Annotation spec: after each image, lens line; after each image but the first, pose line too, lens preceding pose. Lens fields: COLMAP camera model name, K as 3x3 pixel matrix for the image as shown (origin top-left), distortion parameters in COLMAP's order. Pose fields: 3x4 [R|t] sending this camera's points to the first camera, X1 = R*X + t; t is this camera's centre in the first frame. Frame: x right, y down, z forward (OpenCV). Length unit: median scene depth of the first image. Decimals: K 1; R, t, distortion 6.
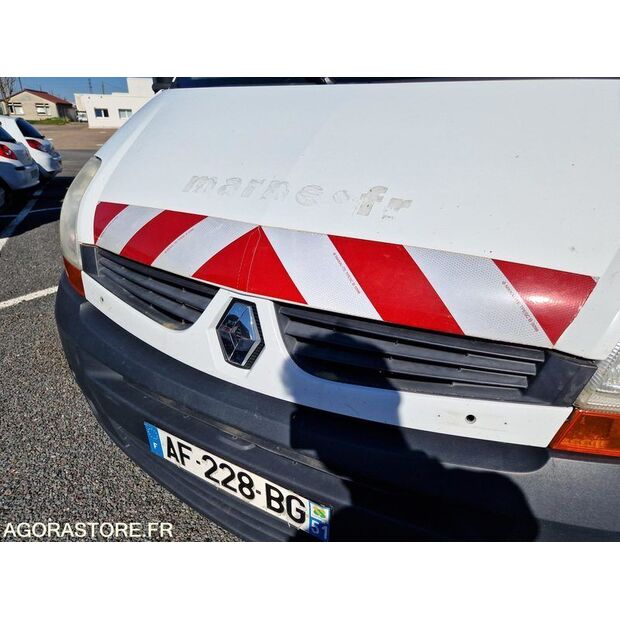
lens RADIAL K [[415.7, 0, 308.4], [0, 415.7, 319.0], [0, 0, 1]] dist [0.063809, -0.046111]
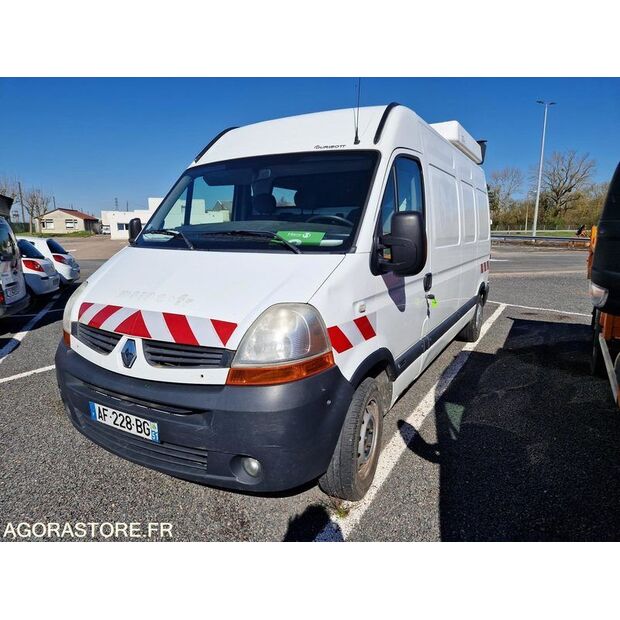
lens RADIAL K [[415.7, 0, 308.2], [0, 415.7, 307.8], [0, 0, 1]] dist [0.063809, -0.046111]
pose [[0.999735, -0.018497, -0.013683, 0.861117], [0.014556, 0.969052, -0.246428, 0.371978], [0.017818, 0.246163, 0.969065, -1.330660]]
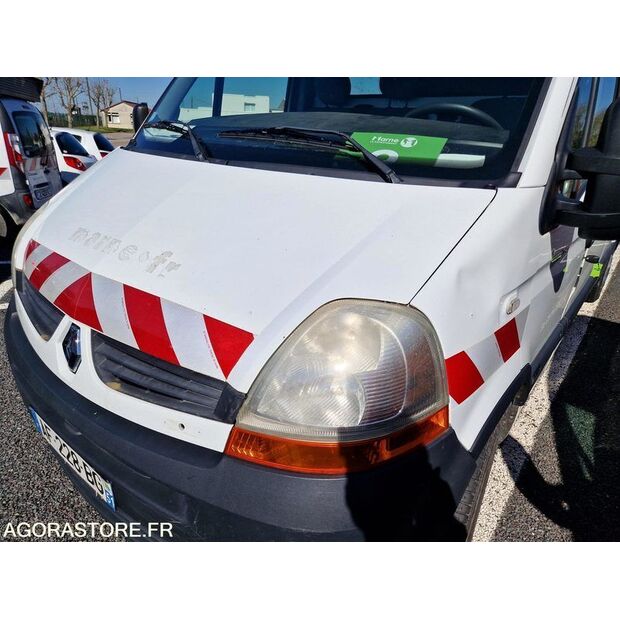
lens RADIAL K [[415.7, 0, 308.7], [0, 415.7, 312.6], [0, 0, 1]] dist [0.063809, -0.046111]
pose [[0.986665, 0.084231, -0.139275, 0.737503], [-0.089218, 0.995562, -0.029952, -0.103523], [0.136134, 0.041979, 0.989801, -0.258410]]
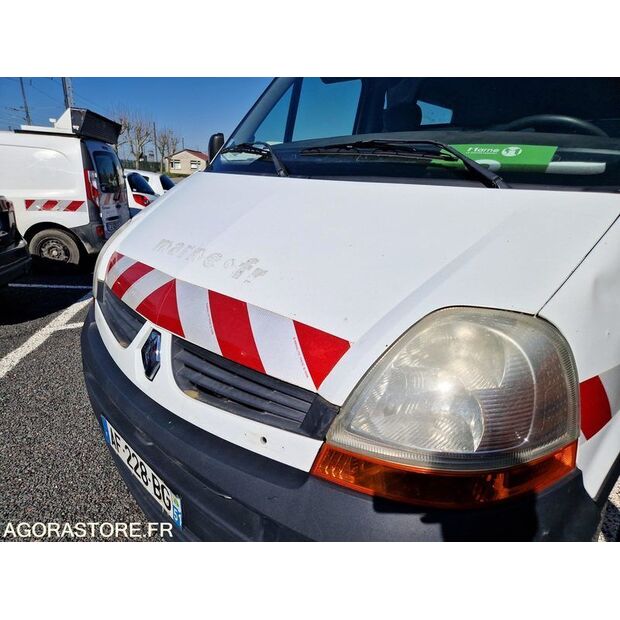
lens RADIAL K [[415.7, 0, 300.5], [0, 415.7, 319.2], [0, 0, 1]] dist [0.063809, -0.046111]
pose [[0.959333, 0.114364, -0.258073, 0.599069], [-0.143150, 0.985073, -0.095601, -0.016934], [0.243287, 0.128657, 0.961384, -0.194316]]
